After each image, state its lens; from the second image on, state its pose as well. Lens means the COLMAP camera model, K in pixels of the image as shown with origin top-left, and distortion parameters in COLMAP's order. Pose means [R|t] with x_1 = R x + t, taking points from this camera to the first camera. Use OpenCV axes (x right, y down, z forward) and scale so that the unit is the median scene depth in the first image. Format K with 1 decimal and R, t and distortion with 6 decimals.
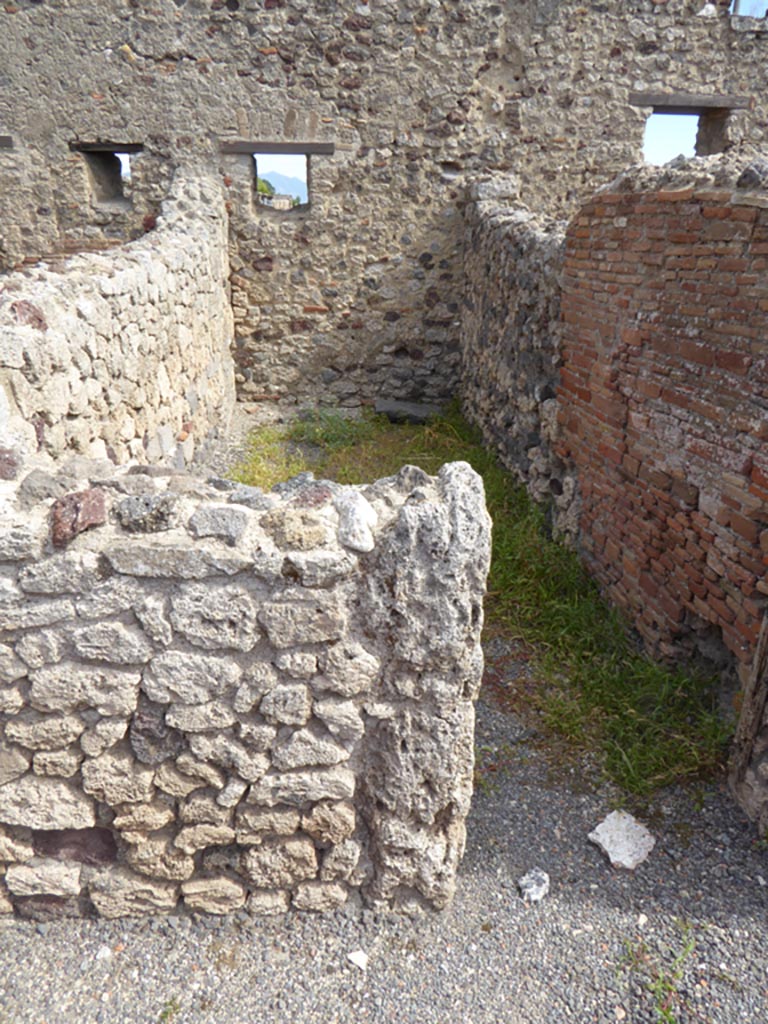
lens RADIAL K [[771.1, 0, 384.0], [0, 771.1, 512.0], [0, 0, 1]] dist [0.003413, -0.000377]
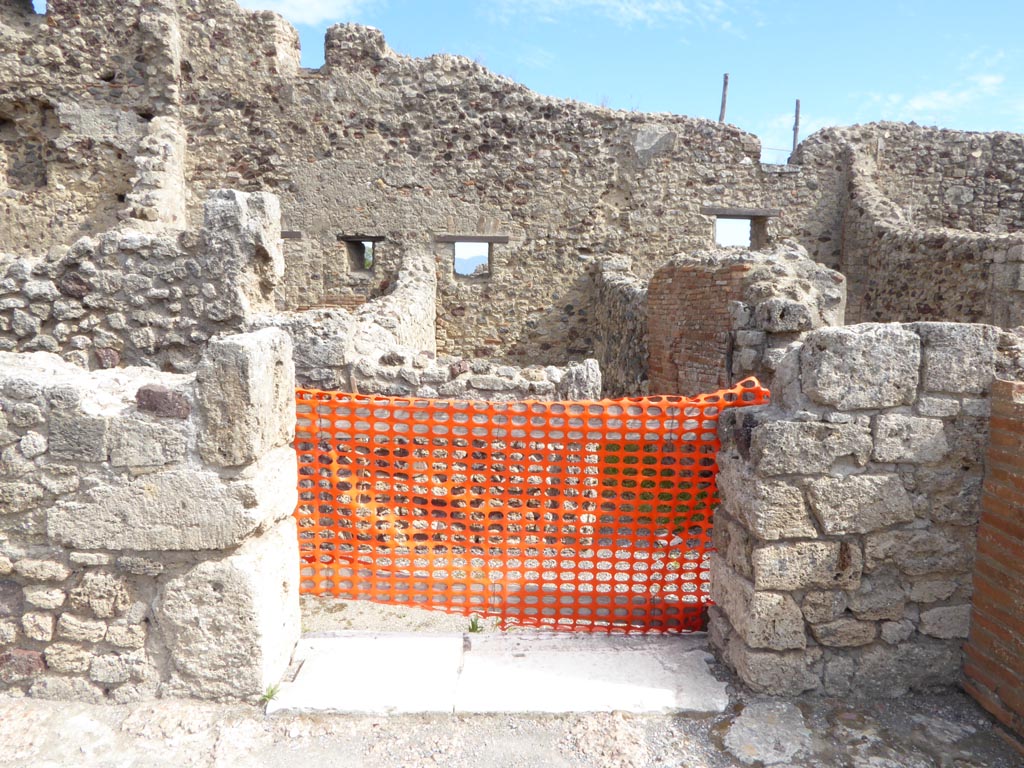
lens RADIAL K [[771.1, 0, 510.0], [0, 771.1, 370.0], [0, 0, 1]] dist [0.003413, -0.000377]
pose [[0.999849, 0.006796, -0.016001, -0.036105], [-0.010672, 0.966520, -0.256367, 0.174010], [0.013723, 0.256499, 0.966447, -0.418981]]
